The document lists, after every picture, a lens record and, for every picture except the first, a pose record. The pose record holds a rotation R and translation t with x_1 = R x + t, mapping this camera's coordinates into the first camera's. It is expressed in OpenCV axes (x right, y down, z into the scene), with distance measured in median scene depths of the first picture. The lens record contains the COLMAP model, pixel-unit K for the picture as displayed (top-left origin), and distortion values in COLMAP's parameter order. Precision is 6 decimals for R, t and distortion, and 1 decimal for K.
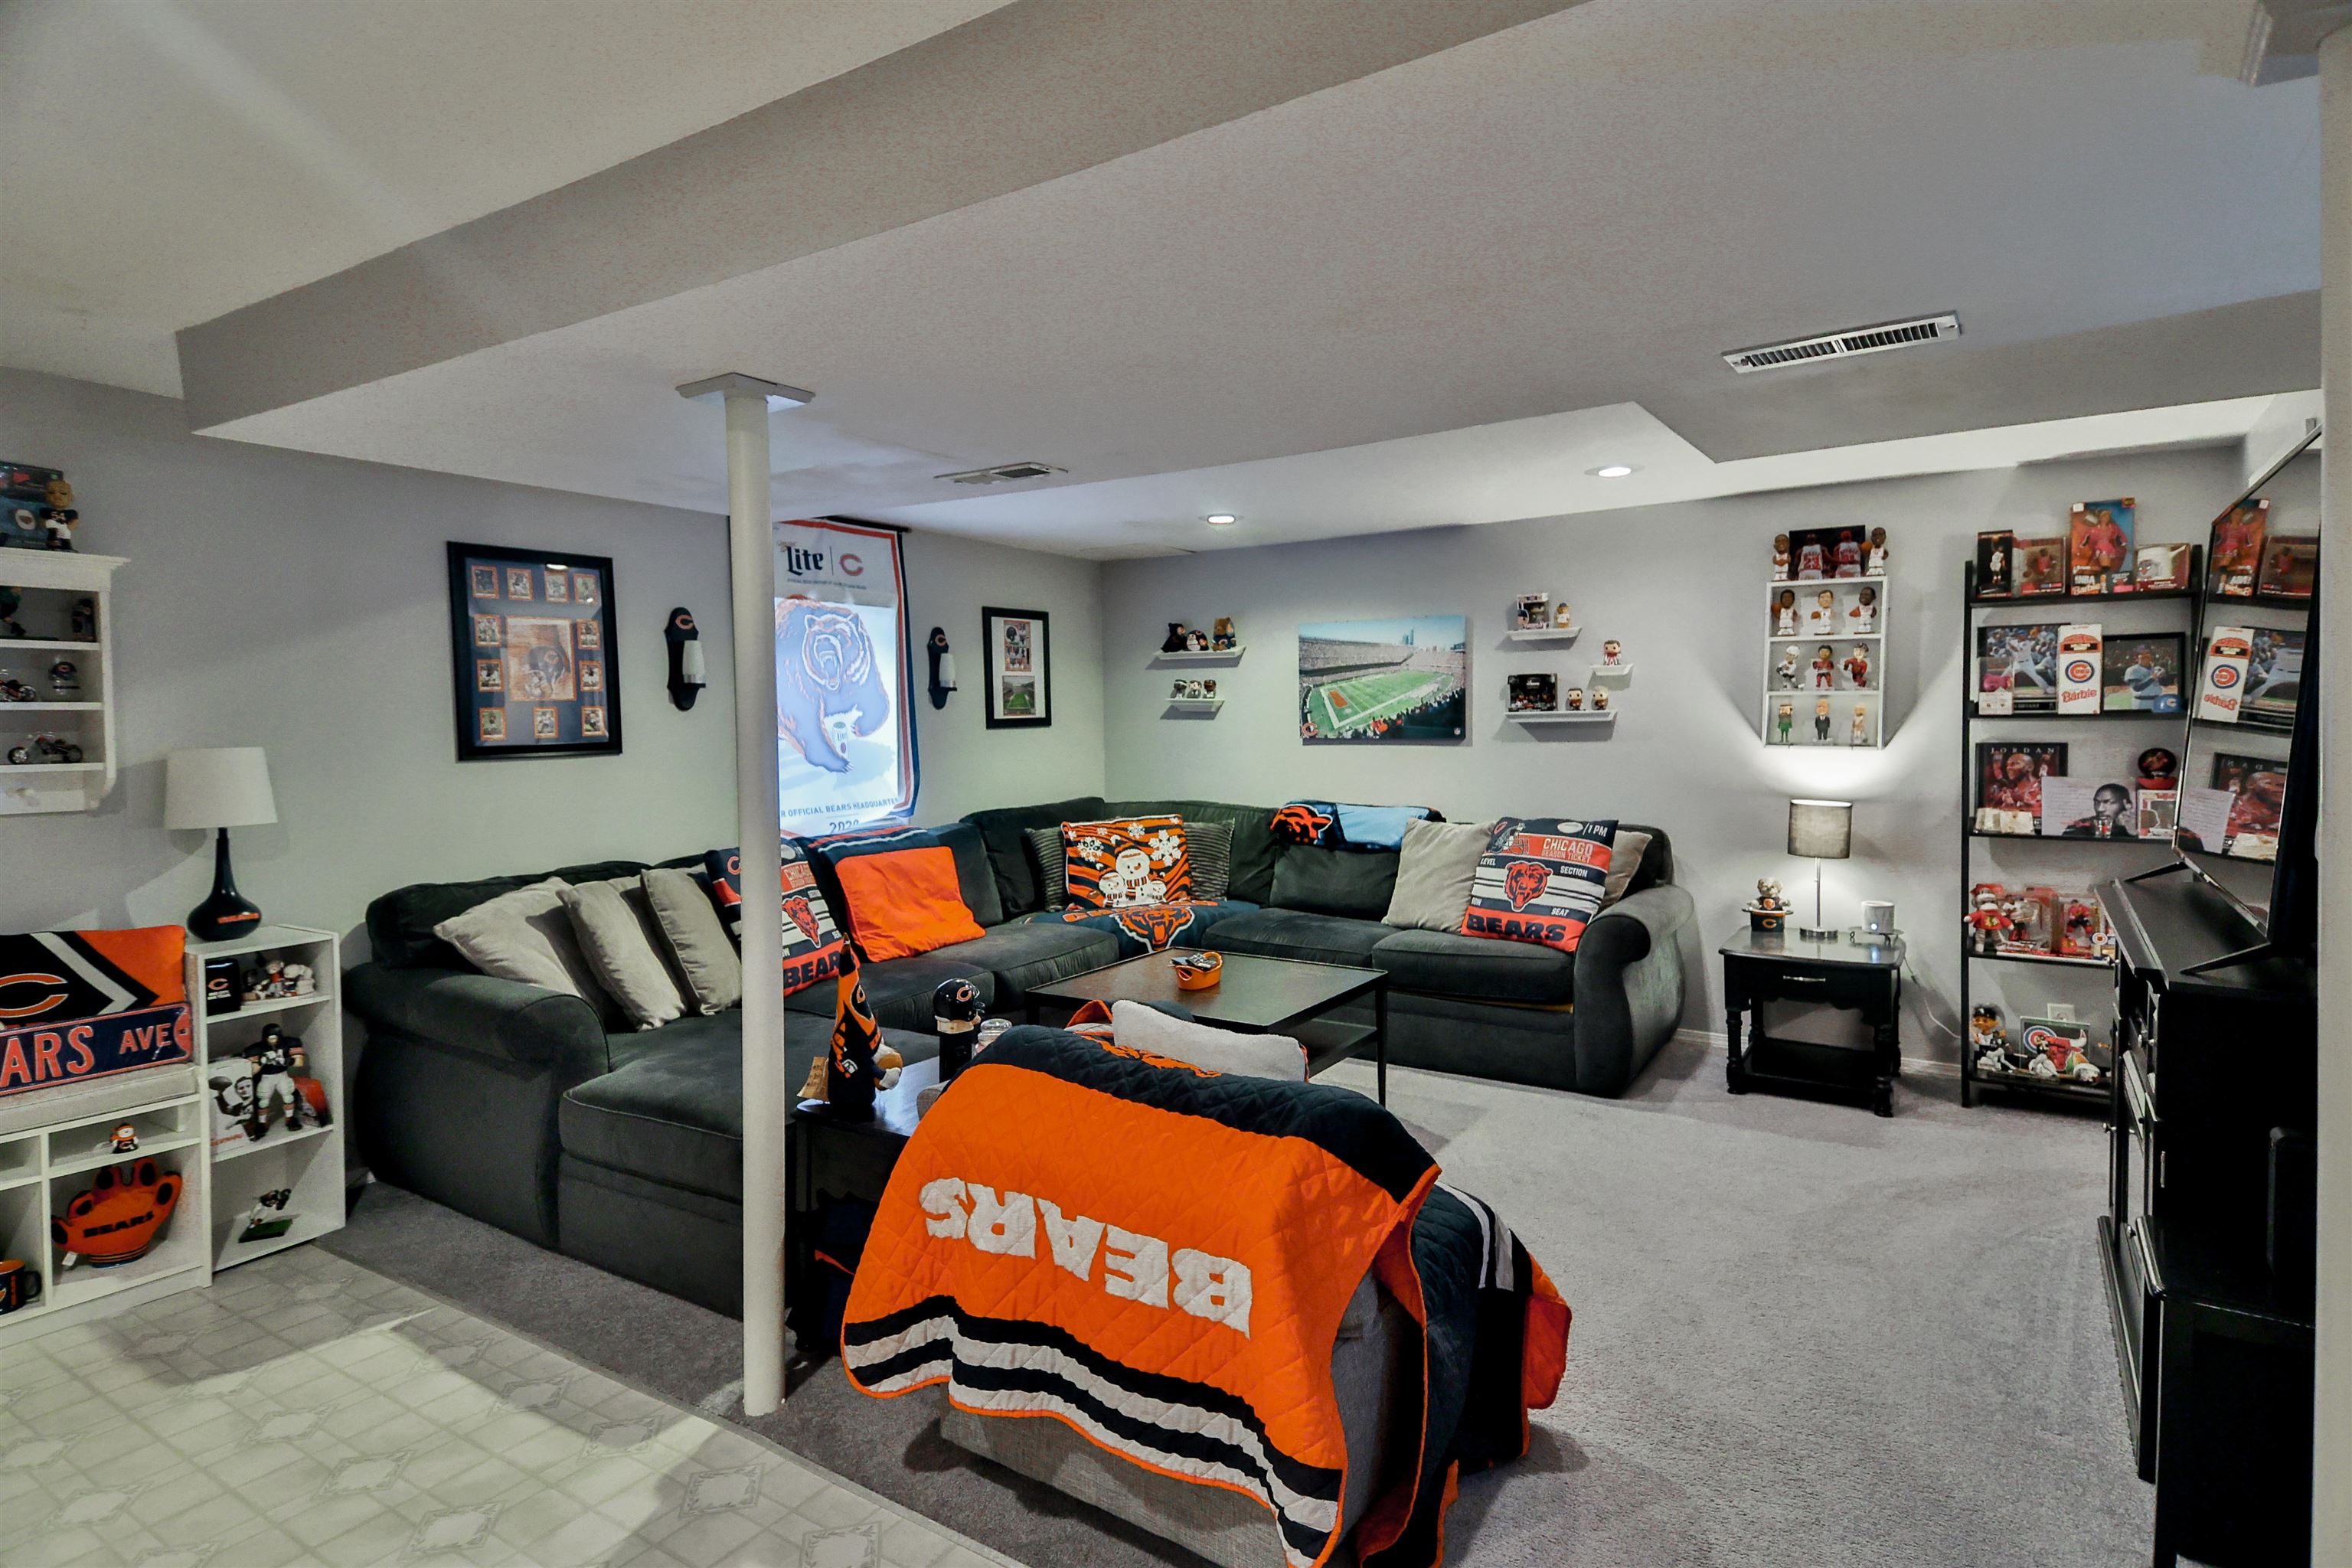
lens RADIAL K [[1292.7, 0, 1185.1], [0, 1292.7, 717.8], [0, 0, 1]] dist [0.040976, -0.001641]
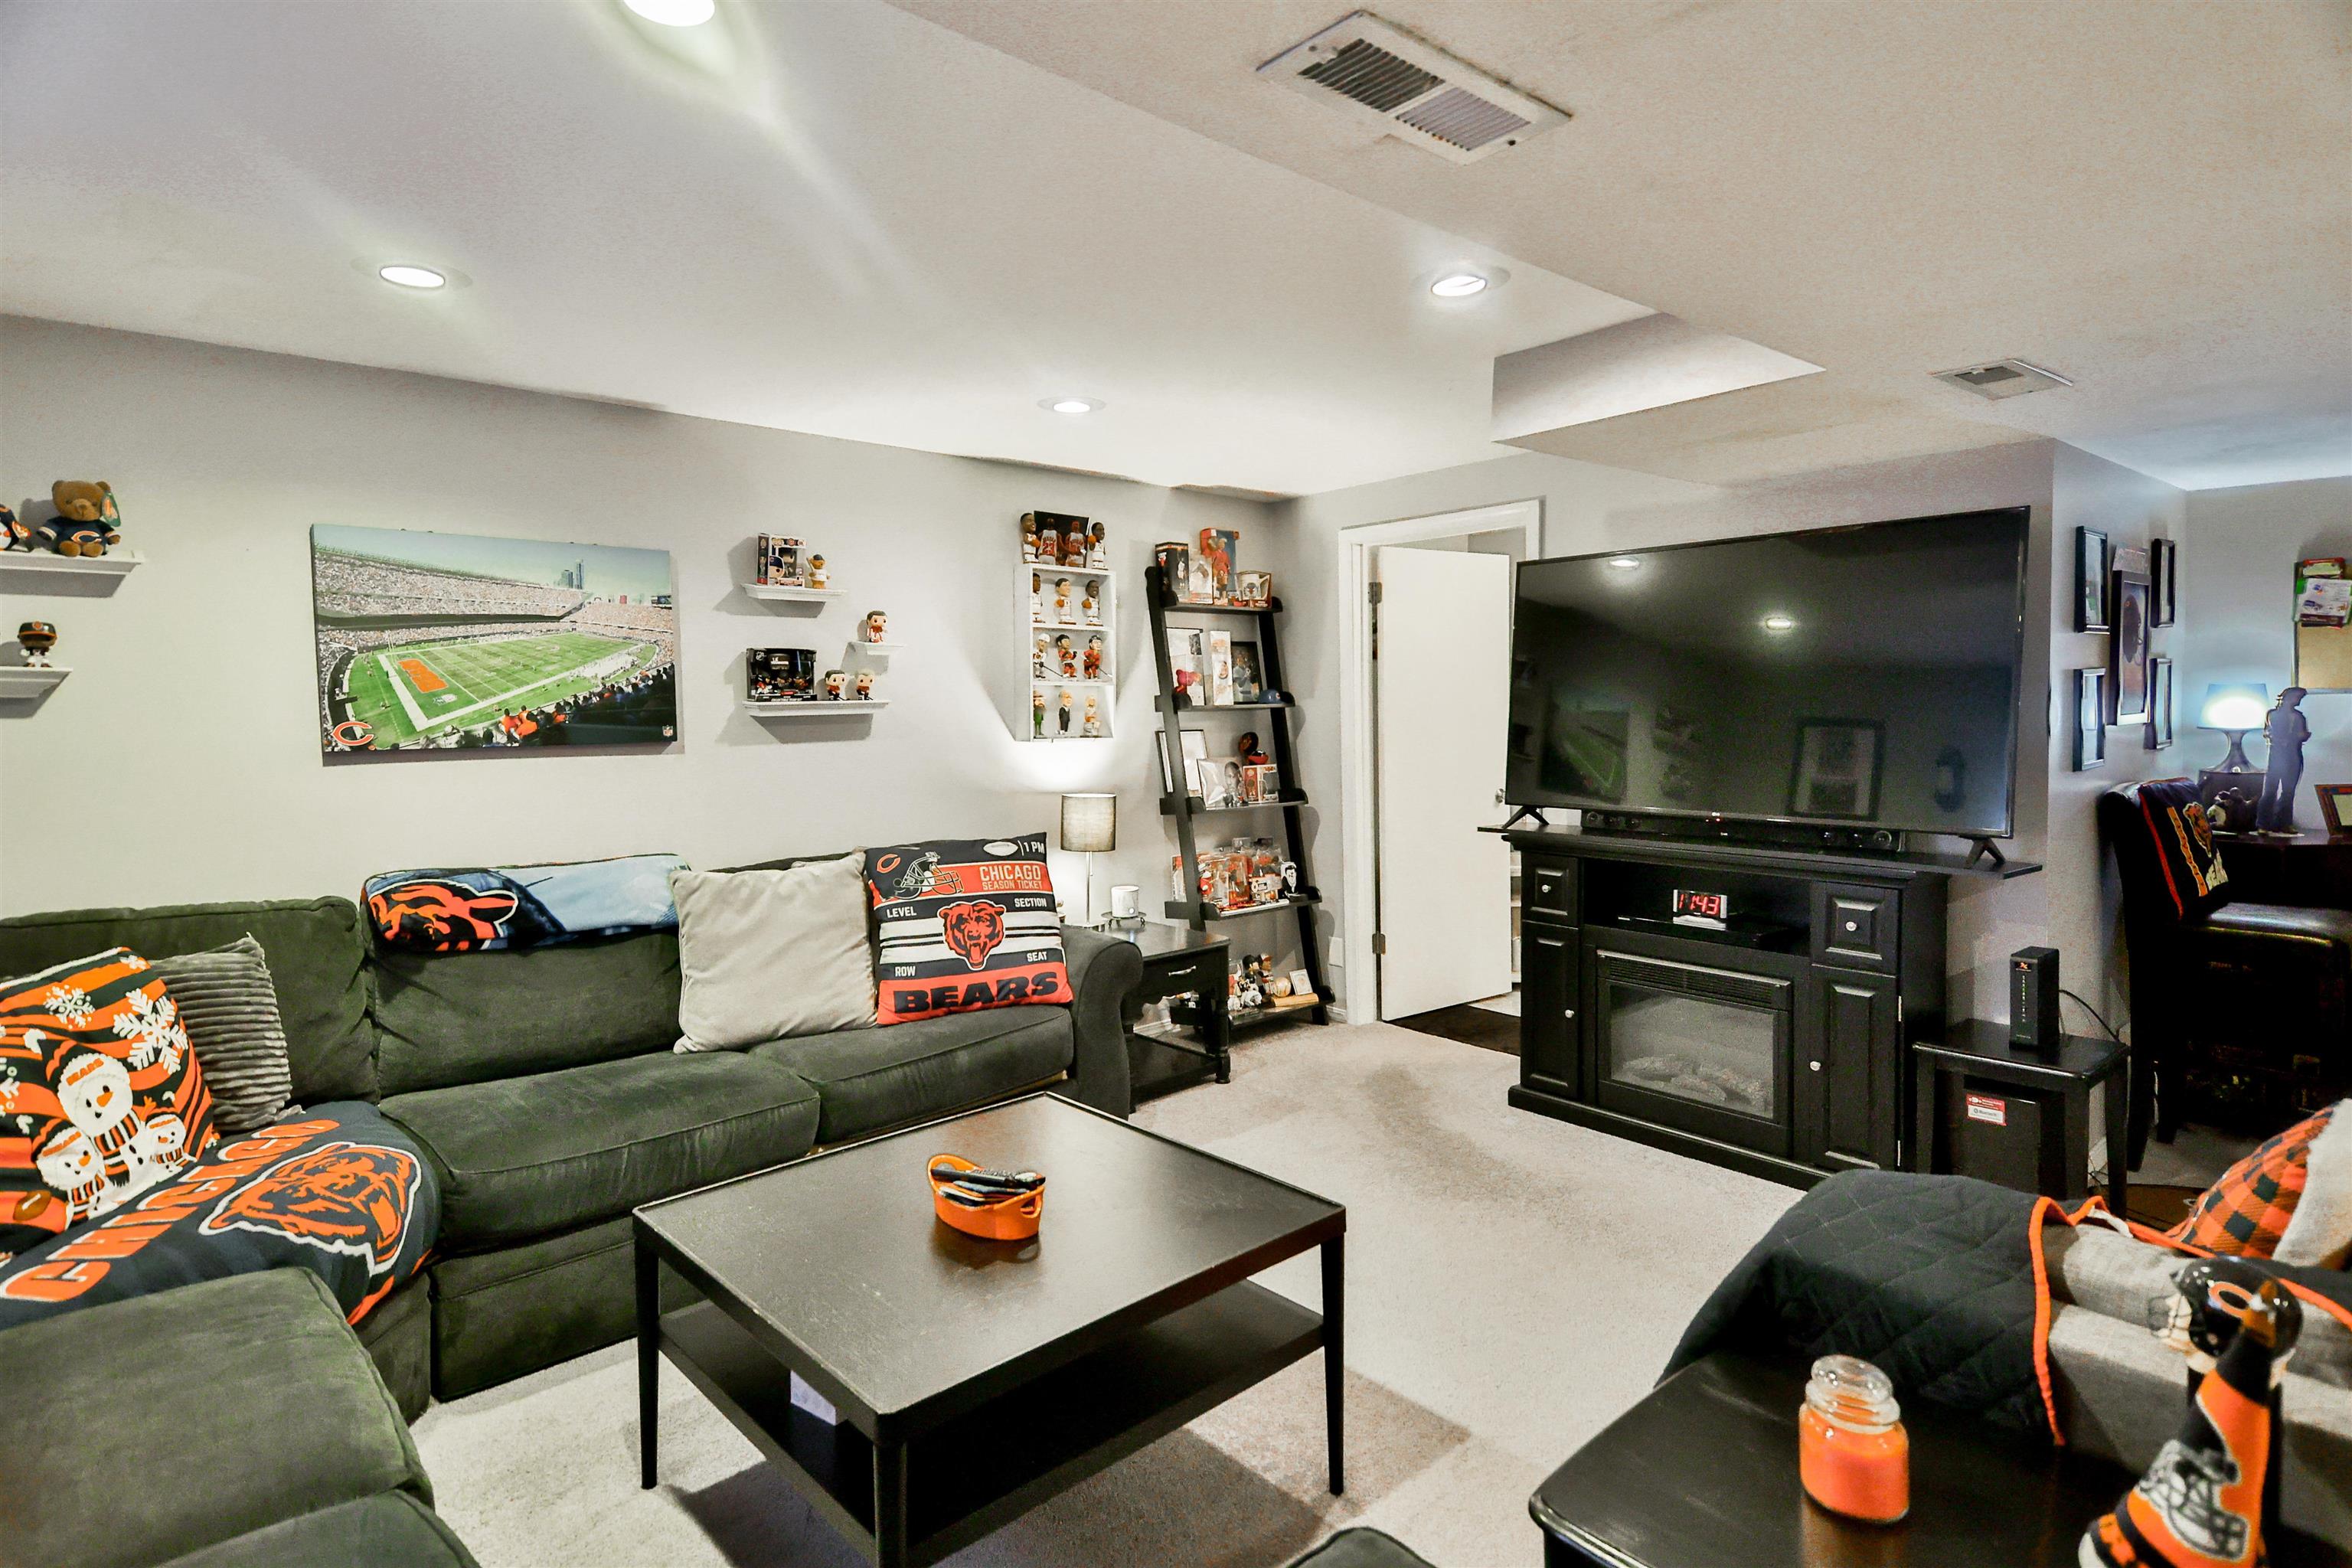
lens RADIAL K [[1292.7, 0, 1185.1], [0, 1292.7, 717.8], [0, 0, 1]] dist [0.040976, -0.001641]
pose [[0.184826, -0.005878, 0.982754, -0.390607], [0.004289, 0.999977, 0.005174, 0.001608], [-0.982762, 0.003259, 0.184847, 0.648776]]
